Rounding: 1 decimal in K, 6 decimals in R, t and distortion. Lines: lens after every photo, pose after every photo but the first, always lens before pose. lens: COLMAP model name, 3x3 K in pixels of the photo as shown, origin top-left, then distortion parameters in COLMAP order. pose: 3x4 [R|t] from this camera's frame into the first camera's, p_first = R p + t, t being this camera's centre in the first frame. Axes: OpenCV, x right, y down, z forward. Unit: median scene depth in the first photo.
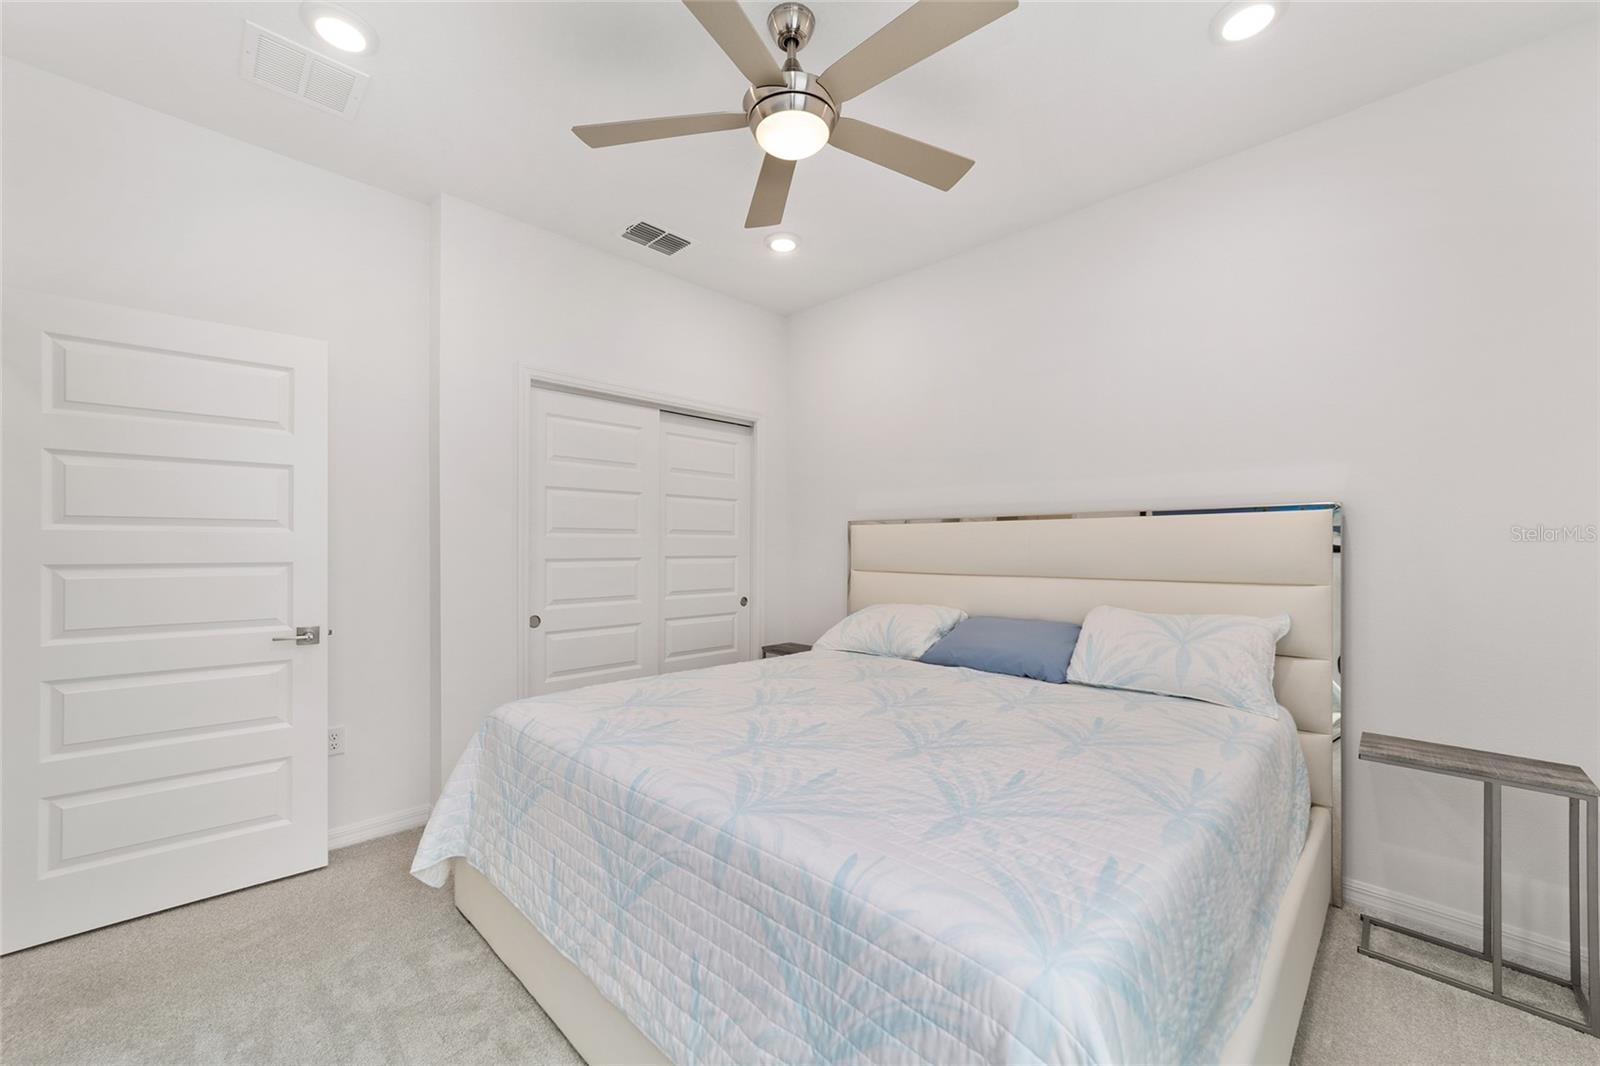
lens RADIAL K [[643.9, 0, 802.2], [0, 643.9, 538.5], [0, 0, 1]] dist [-0.002153, 0.000070]
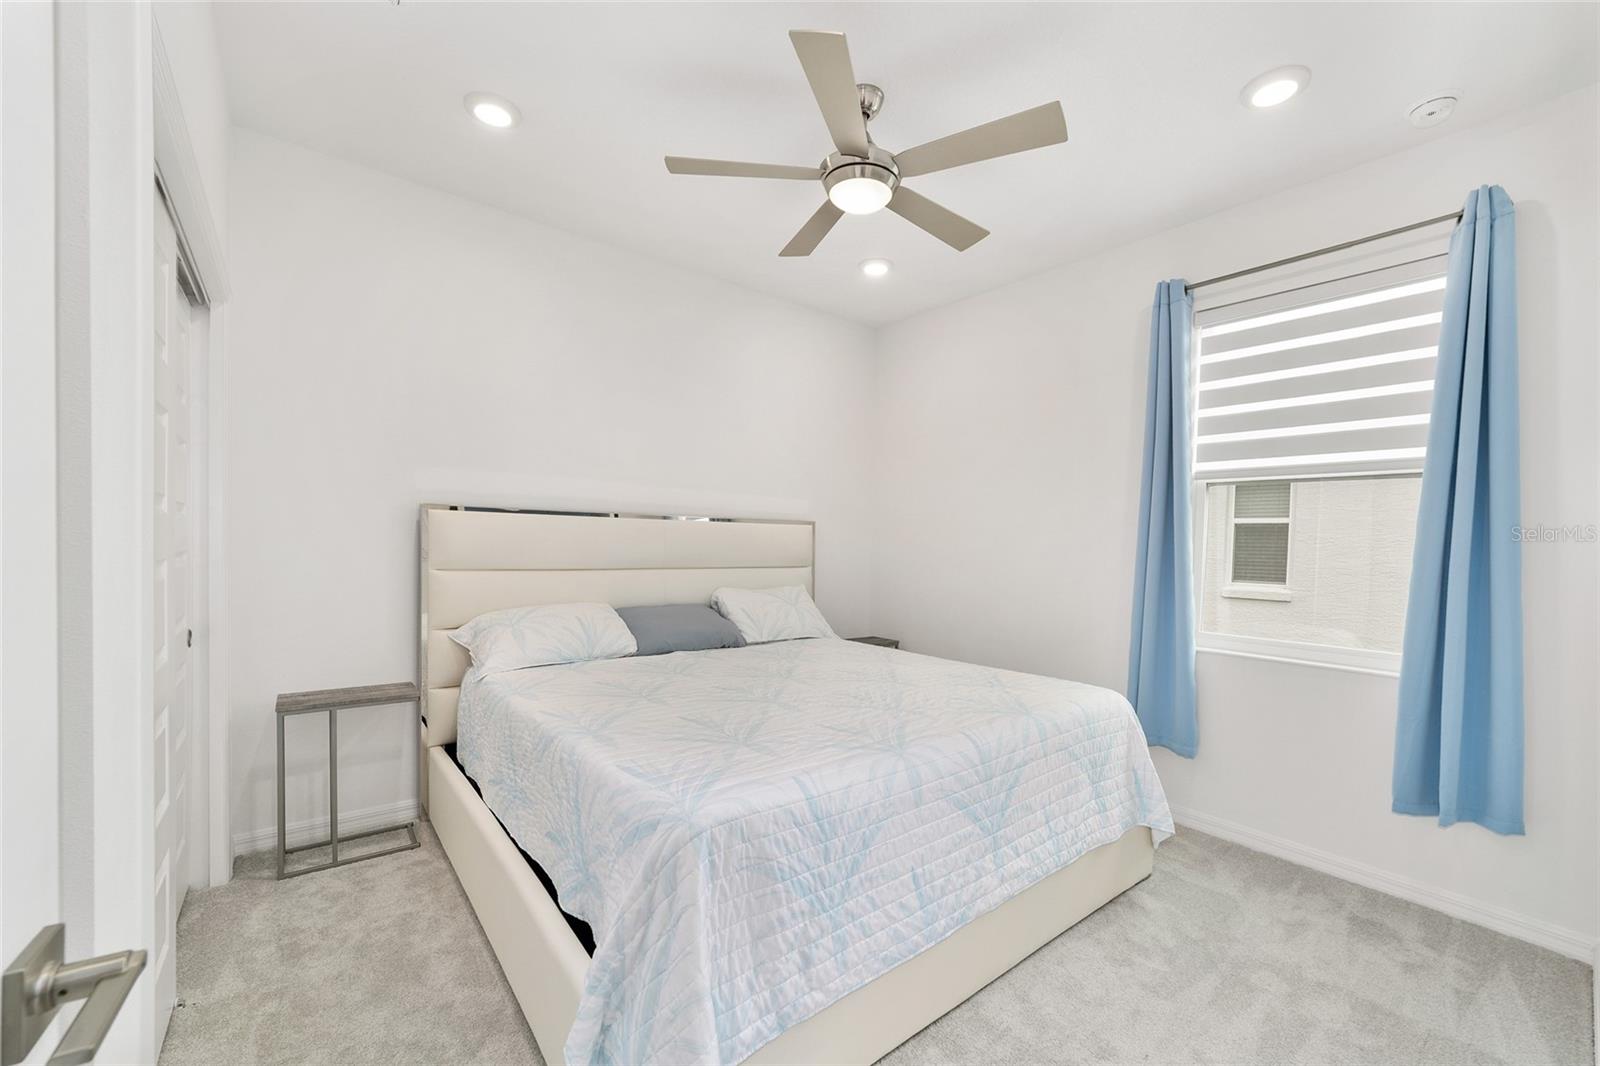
lens RADIAL K [[643.9, 0, 802.2], [0, 643.9, 538.5], [0, 0, 1]] dist [-0.002153, 0.000070]
pose [[0.103143, 0.014848, 0.994556, -1.053740], [-0.033314, 0.999379, -0.011465, 0.008336], [-0.994108, -0.031950, 0.103574, 0.830535]]
